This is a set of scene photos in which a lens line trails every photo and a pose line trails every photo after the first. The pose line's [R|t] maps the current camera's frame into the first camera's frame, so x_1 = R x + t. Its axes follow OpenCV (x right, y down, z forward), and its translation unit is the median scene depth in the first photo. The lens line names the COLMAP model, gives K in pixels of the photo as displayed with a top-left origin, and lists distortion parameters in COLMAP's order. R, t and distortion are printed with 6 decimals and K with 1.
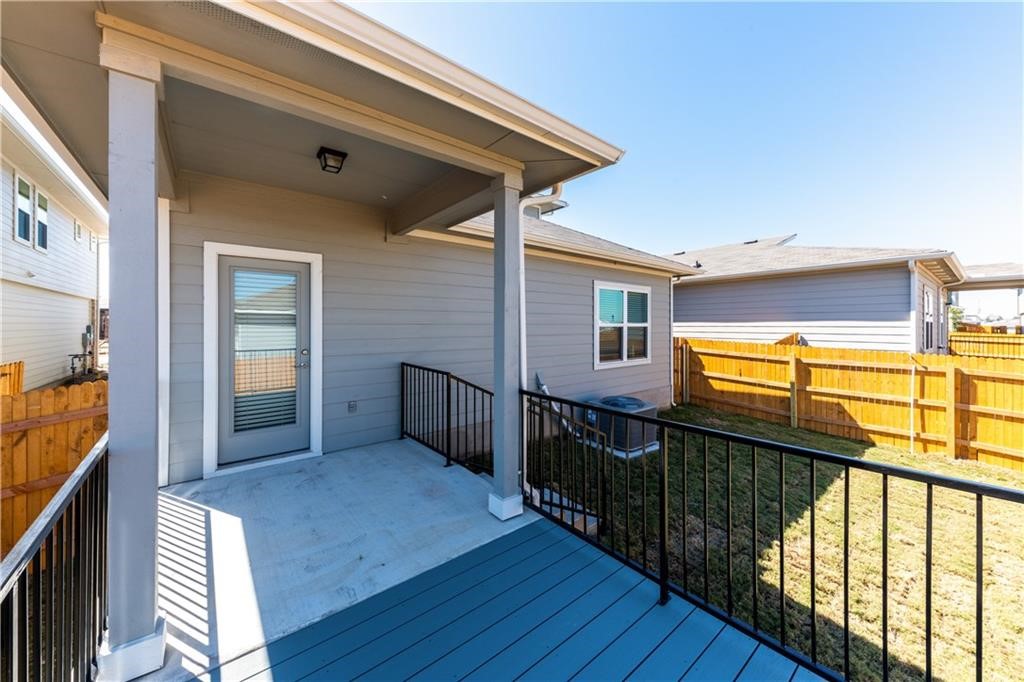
lens RADIAL K [[374.9, 0, 505.3], [0, 374.9, 321.1], [0, 0, 1]] dist [0.000344, -0.000122]
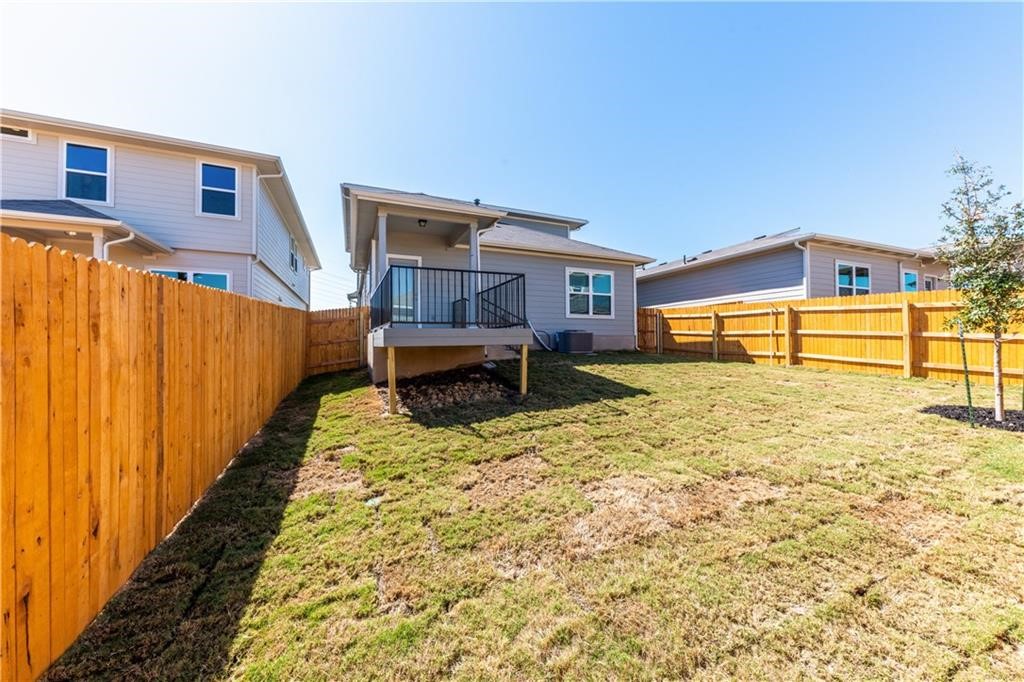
lens RADIAL K [[374.9, 0, 512.6], [0, 374.9, 340.9], [0, 0, 1]] dist [0.000344, -0.000122]
pose [[0.965625, -0.009254, -0.259775, 0.416350], [0.009394, 0.999956, -0.000706, 0.219871], [0.259770, -0.001759, 0.965669, -0.714971]]
